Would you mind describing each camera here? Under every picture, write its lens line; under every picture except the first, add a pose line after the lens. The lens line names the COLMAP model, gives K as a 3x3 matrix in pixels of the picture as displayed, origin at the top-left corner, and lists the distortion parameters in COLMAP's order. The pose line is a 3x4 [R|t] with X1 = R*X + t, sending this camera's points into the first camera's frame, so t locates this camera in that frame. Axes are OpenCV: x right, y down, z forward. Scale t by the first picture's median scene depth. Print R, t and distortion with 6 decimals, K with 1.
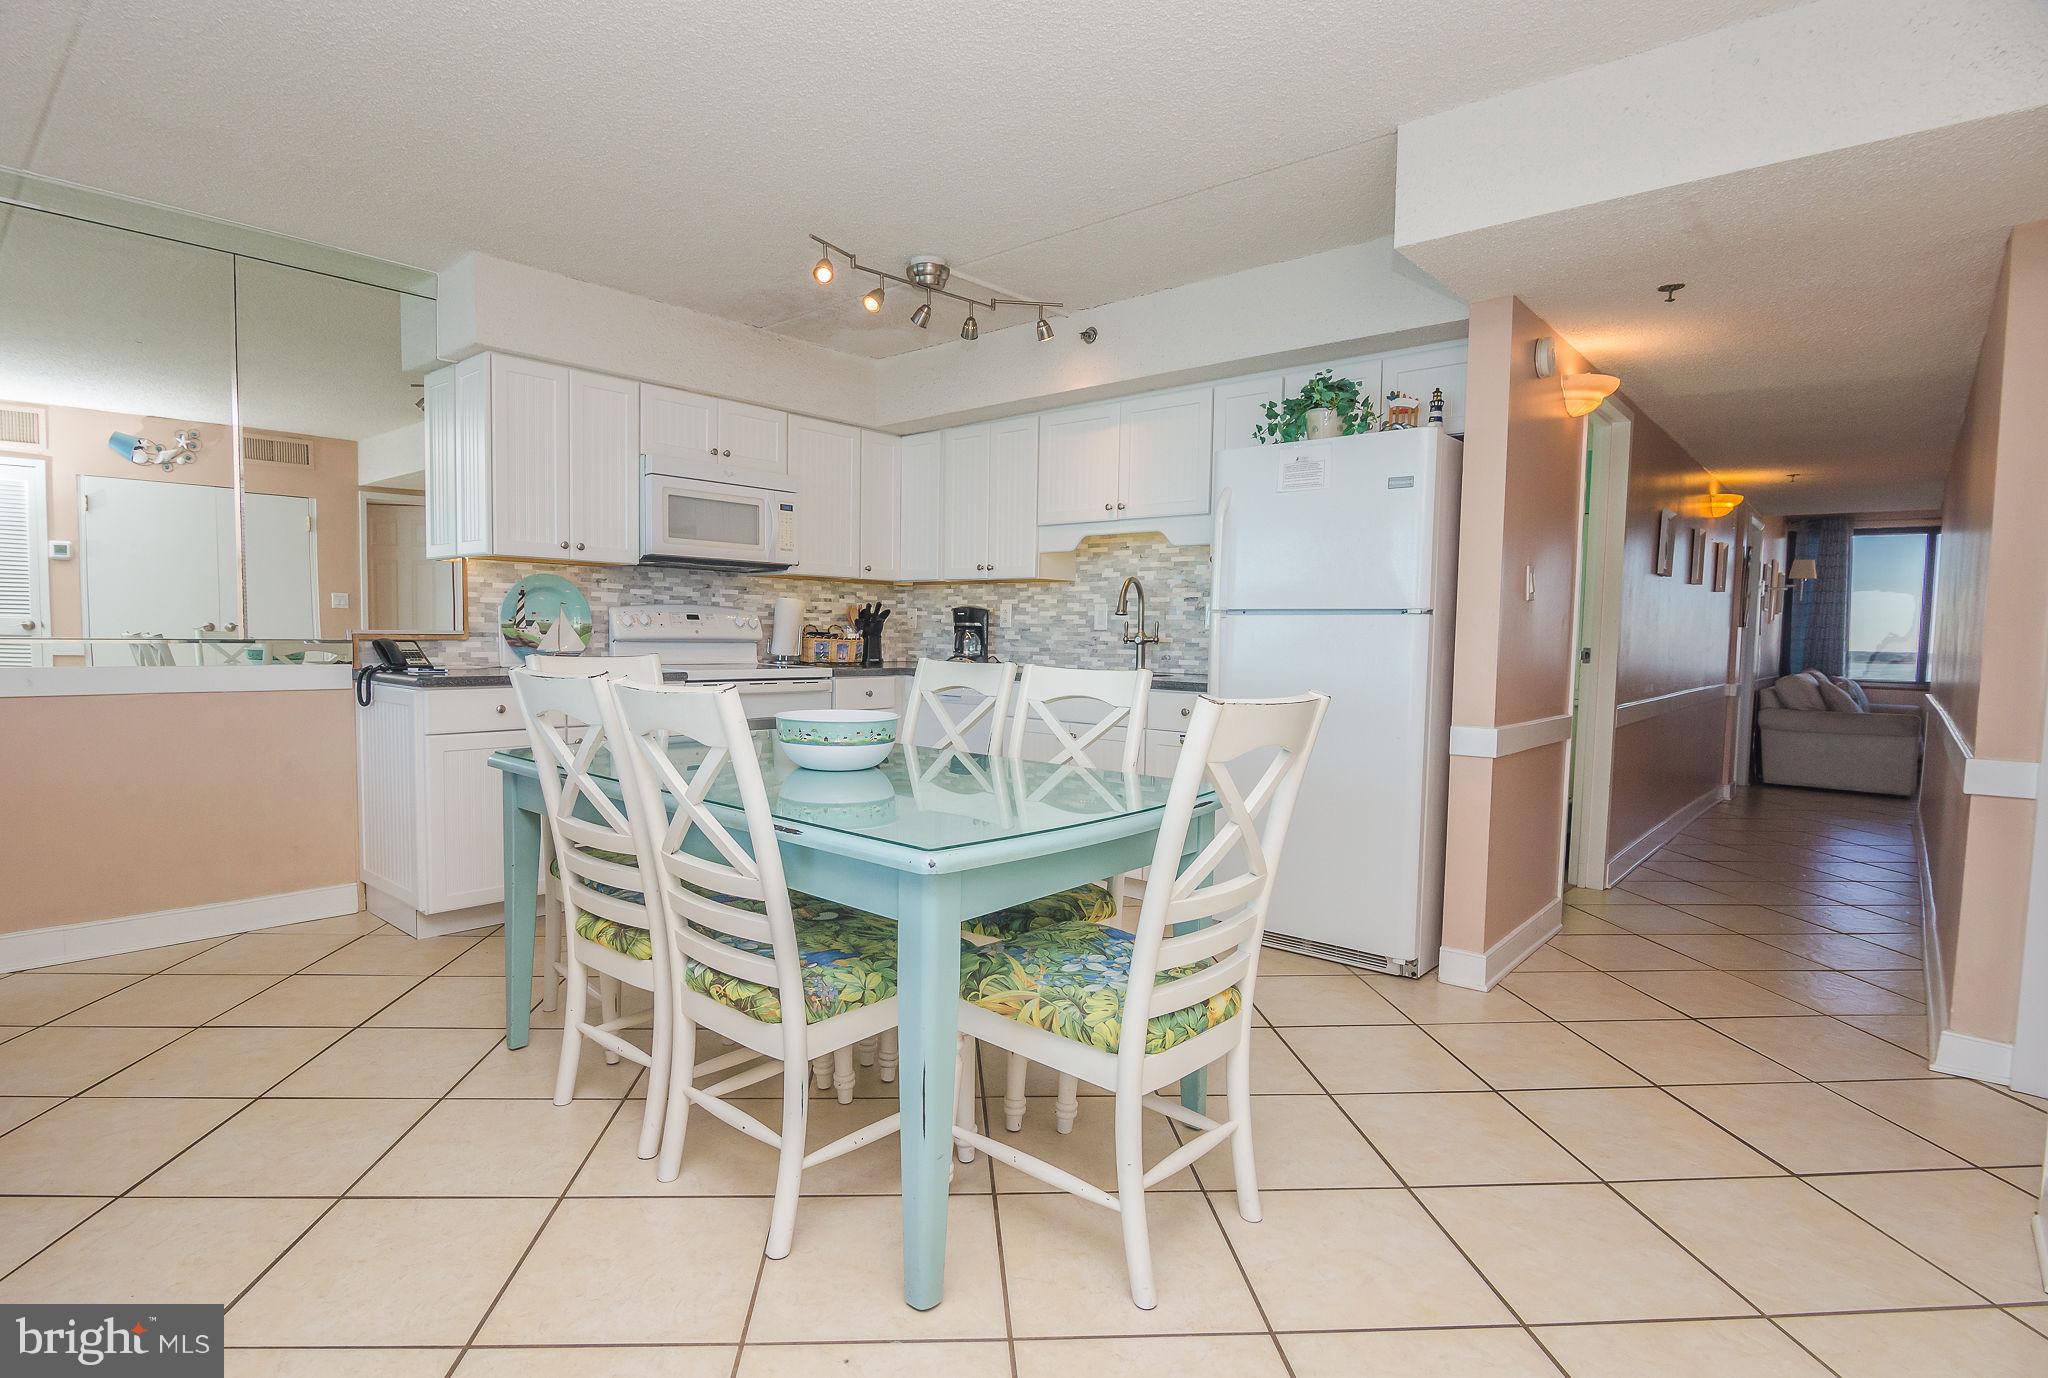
lens RADIAL K [[1041.8, 0, 984.3], [0, 1041.8, 696.4], [0, 0, 1]] dist [-0.015326, 0.000299]
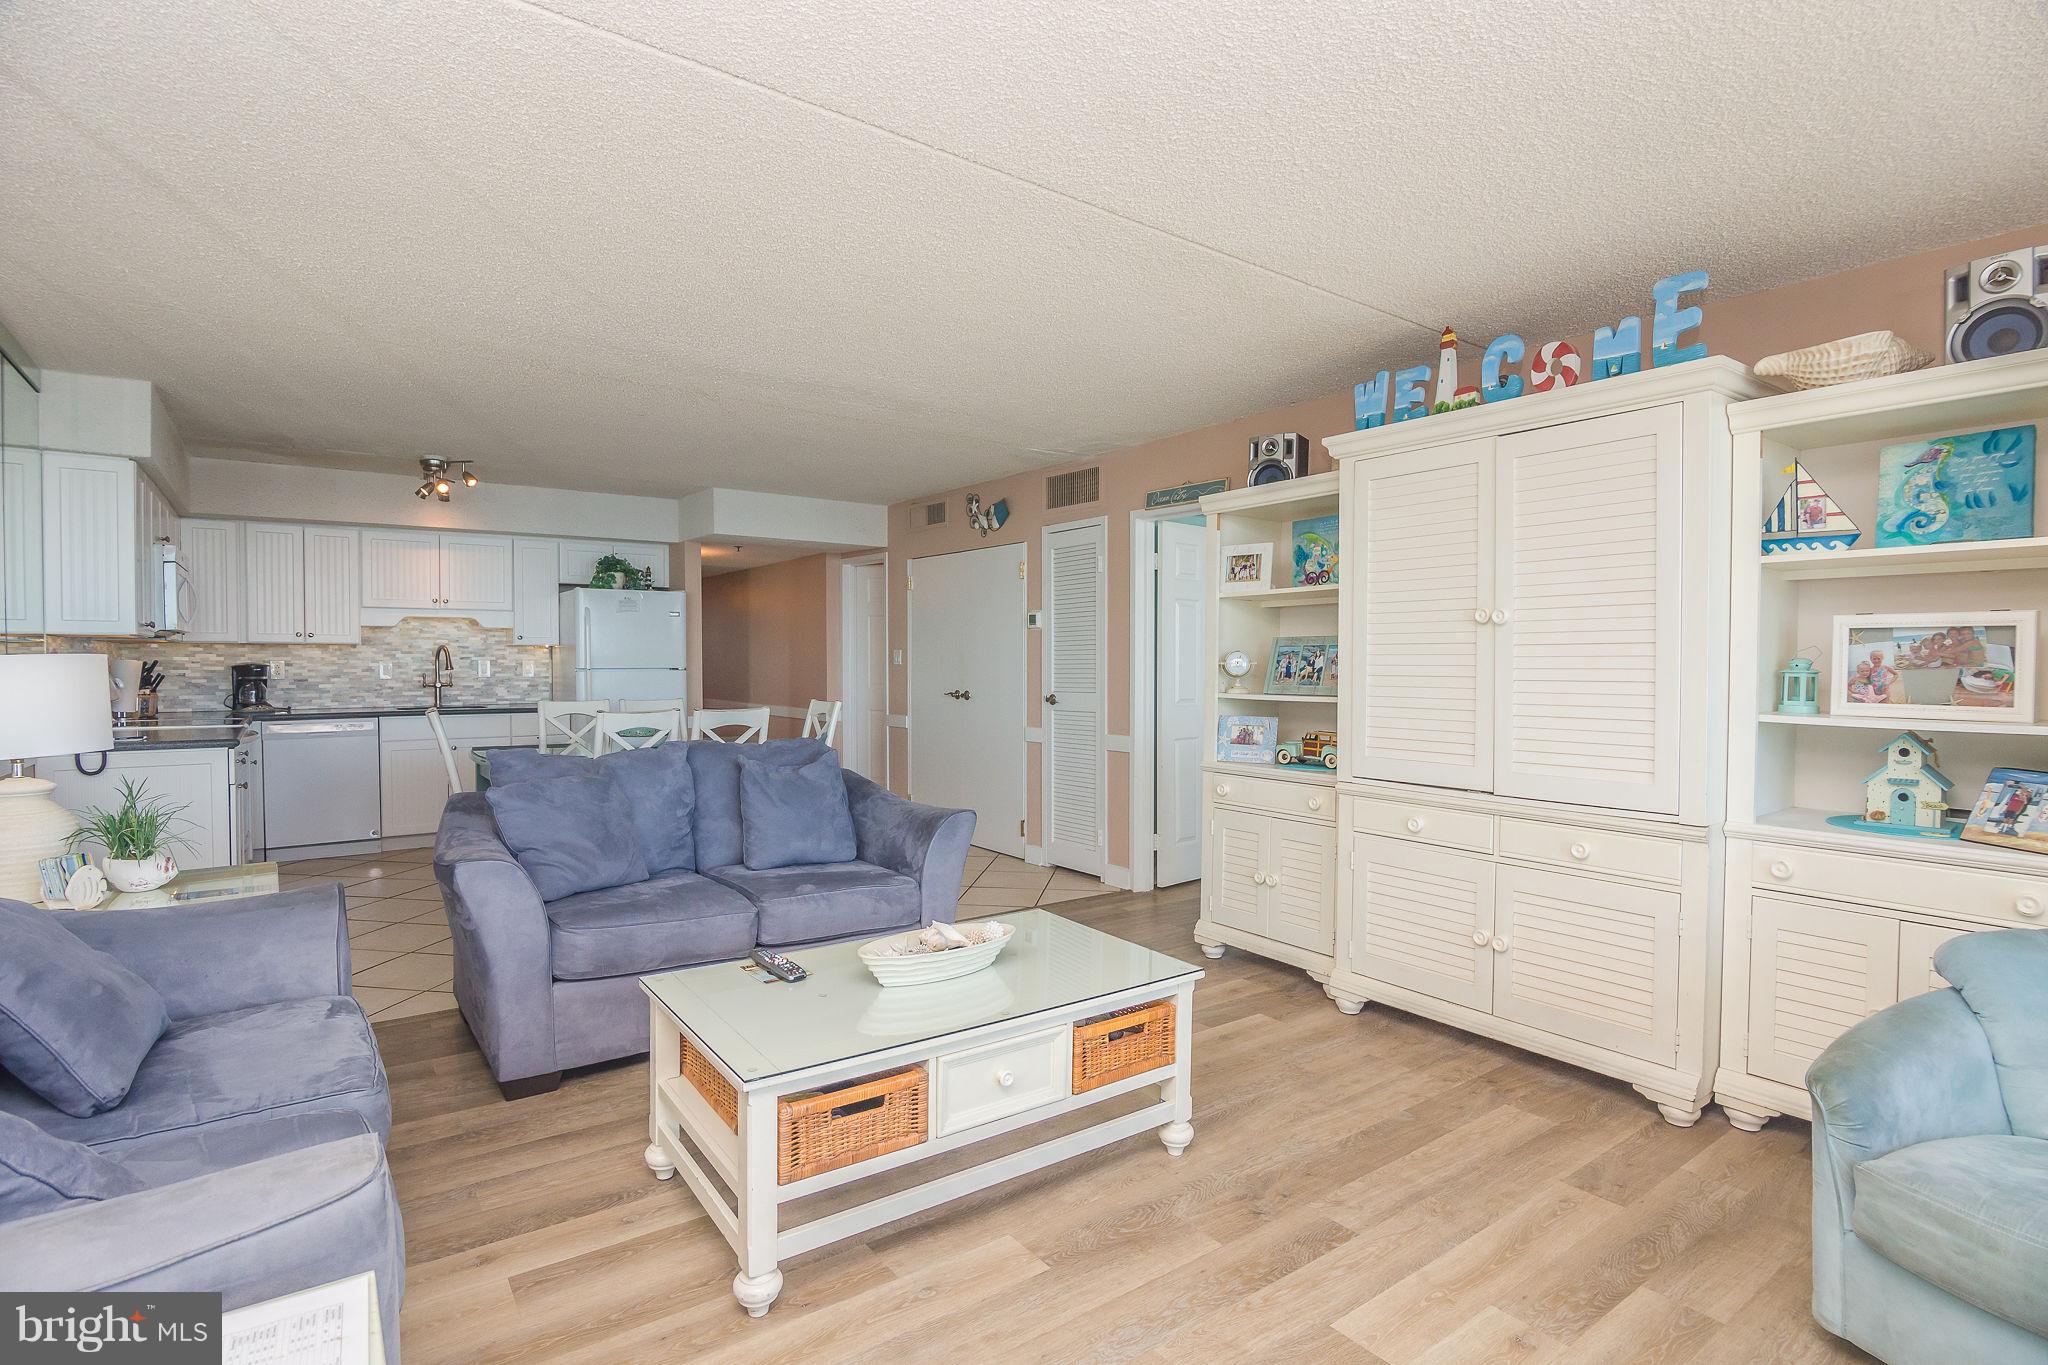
lens RADIAL K [[998.7, 0, 1021.8], [0, 998.7, 680.0], [0, 0, 1]] dist [-0.018785, -0.000701]
pose [[0.197156, -0.037409, 0.979658, -1.131187], [0.063341, 0.997670, 0.025349, -0.044520], [-0.978324, 0.057055, 0.199067, -0.138614]]
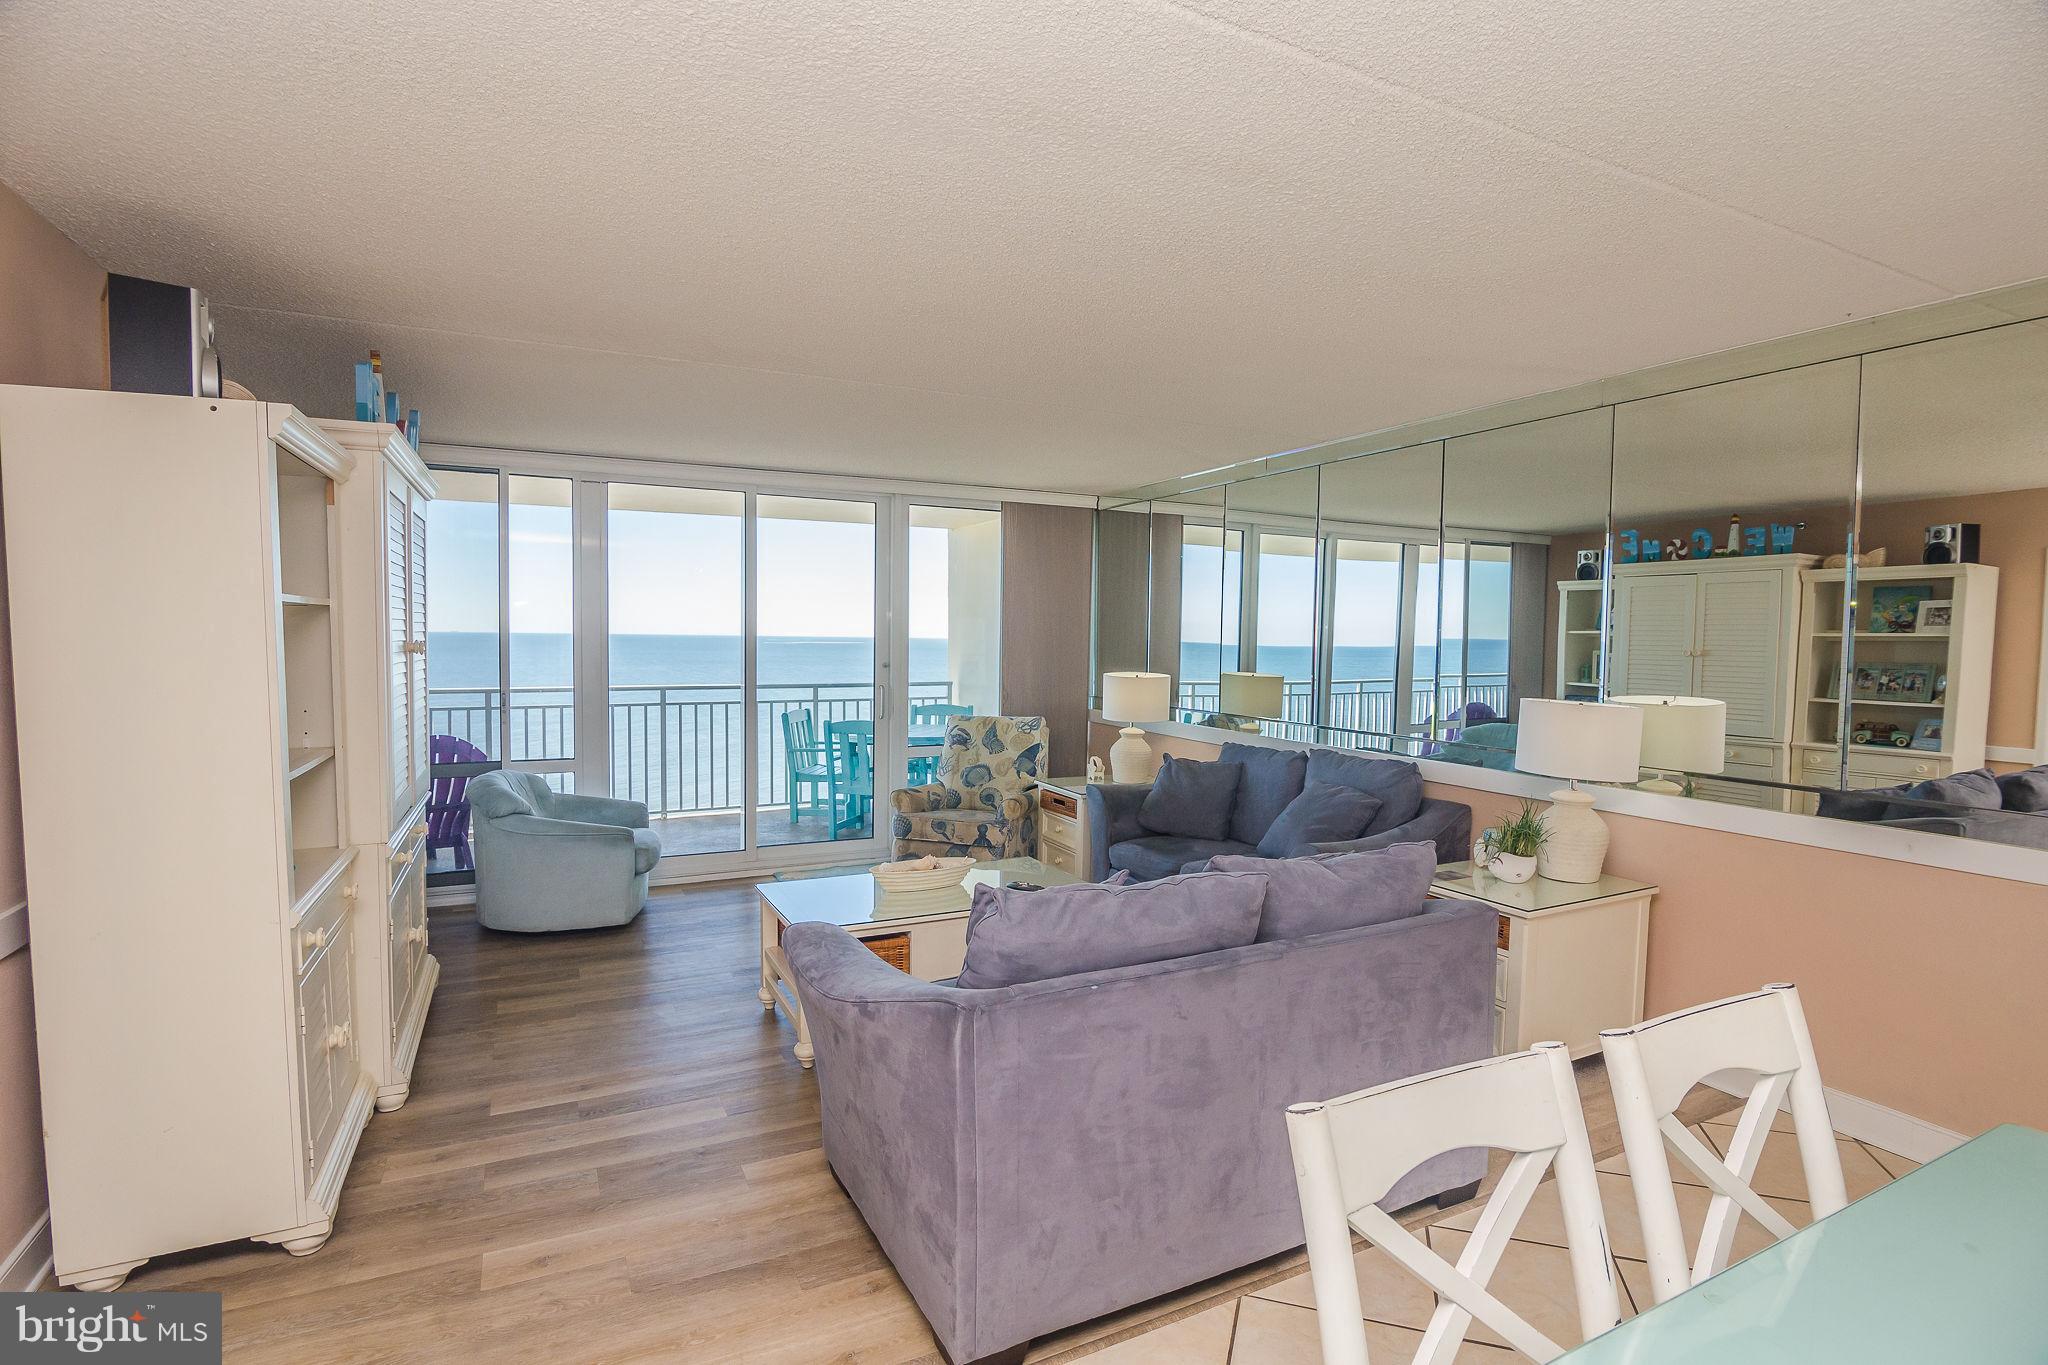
lens RADIAL K [[998.7, 0, 1021.8], [0, 998.7, 680.0], [0, 0, 1]] dist [-0.018785, -0.000701]
pose [[-0.356212, 0.020882, -0.934172, 0.129266], [-0.075287, 0.995858, 0.050968, -0.098946], [0.931367, 0.088487, -0.353164, 0.379364]]
